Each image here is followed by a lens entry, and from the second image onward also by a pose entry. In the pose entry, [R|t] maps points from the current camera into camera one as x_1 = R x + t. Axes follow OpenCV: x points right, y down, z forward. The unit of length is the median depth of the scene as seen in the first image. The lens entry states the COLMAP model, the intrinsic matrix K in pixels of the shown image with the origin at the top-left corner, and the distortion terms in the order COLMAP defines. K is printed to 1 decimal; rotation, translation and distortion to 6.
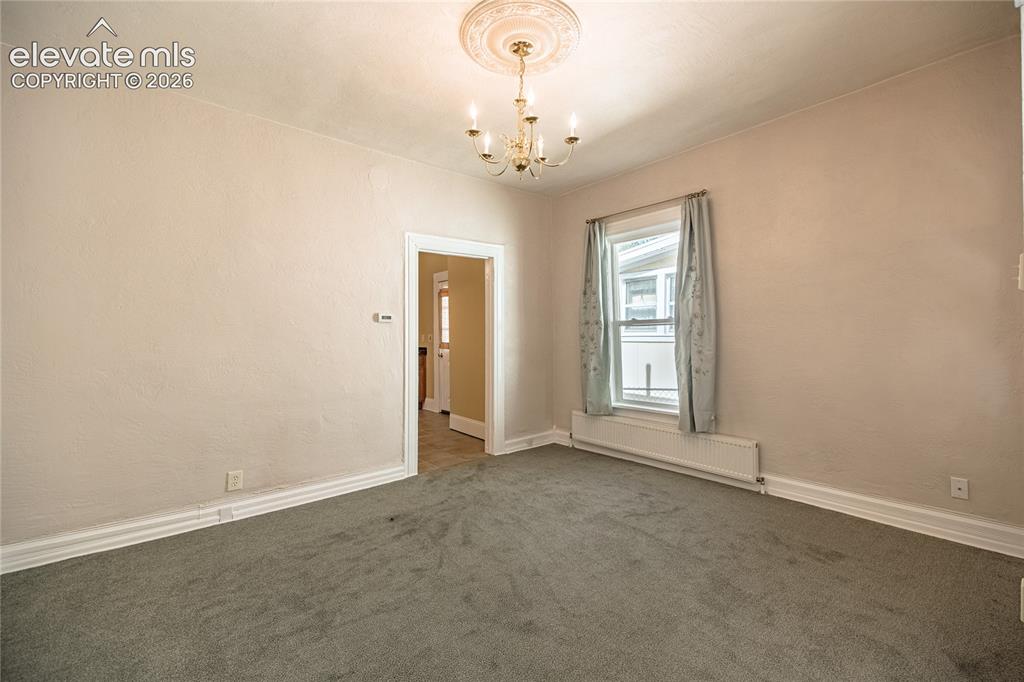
lens RADIAL K [[431.8, 0, 515.9], [0, 431.8, 331.0], [0, 0, 1]] dist [0.023239, -0.007620]
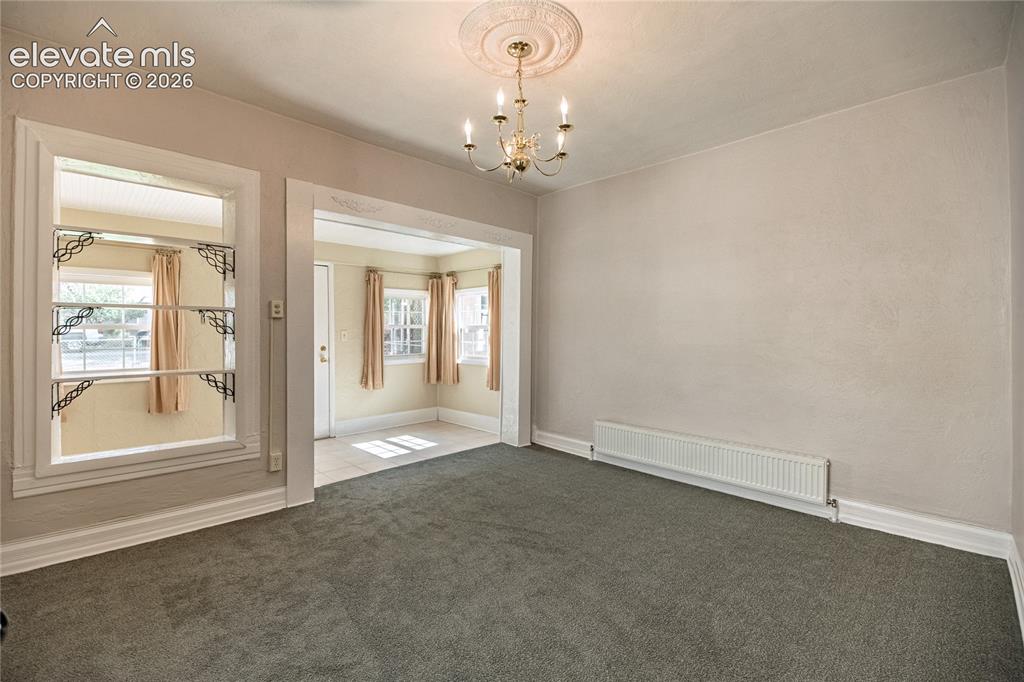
lens RADIAL K [[427.6, 0, 502.3], [0, 427.6, 327.7], [0, 0, 1]] dist [-0.000024, -0.015385]
pose [[-0.998462, 0.004494, -0.055257, 0.067108], [0.005085, 0.999931, -0.010551, -0.003834], [0.055206, -0.010816, -0.998416, 1.209146]]
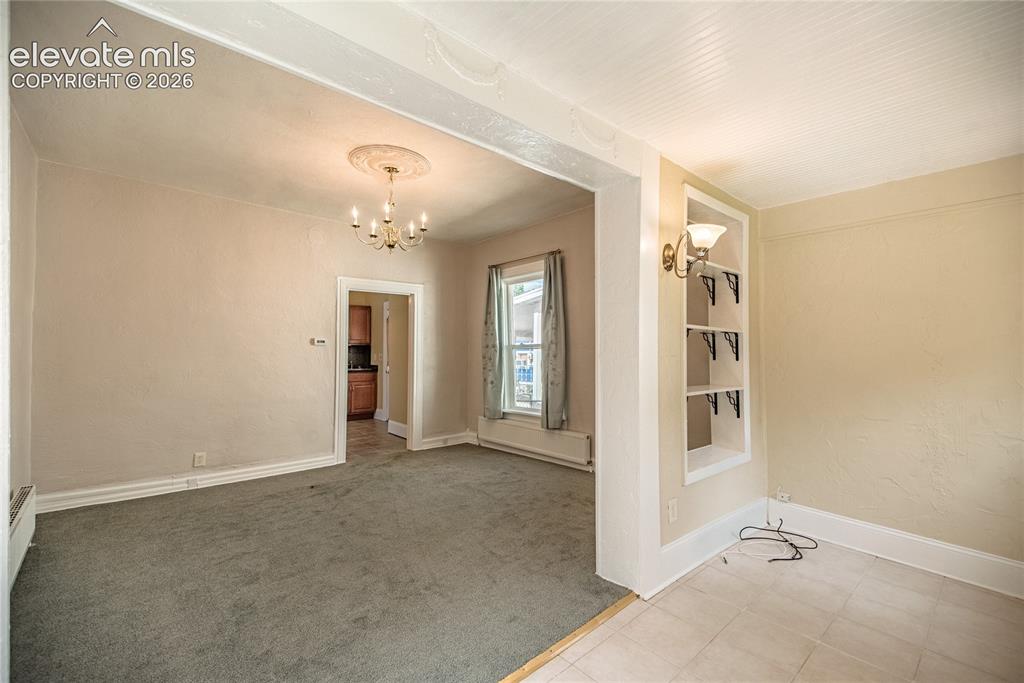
lens RADIAL K [[427.0, 0, 514.7], [0, 427.0, 343.7], [0, 0, 1]] dist [0.001023, -0.000041]
pose [[0.999620, 0.008304, 0.026289, 0.252811], [-0.007876, 0.999835, -0.016346, -0.008014], [-0.026420, 0.016133, 0.999521, -0.309785]]
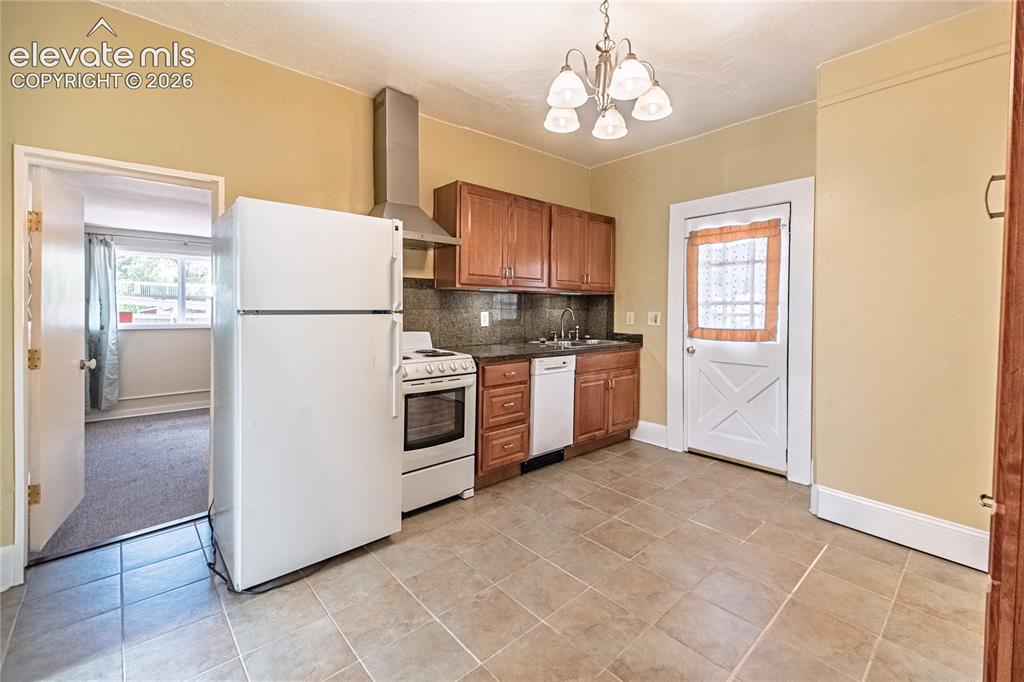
lens RADIAL K [[423.1, 0, 517.0], [0, 423.1, 316.0], [0, 0, 1]] dist [0.015756, 0.000004]
pose [[0.999554, 0.009615, 0.028271, -0.755948], [-0.010331, 0.999627, 0.025286, 0.000730], [-0.028017, -0.025567, 0.999280, 0.846592]]
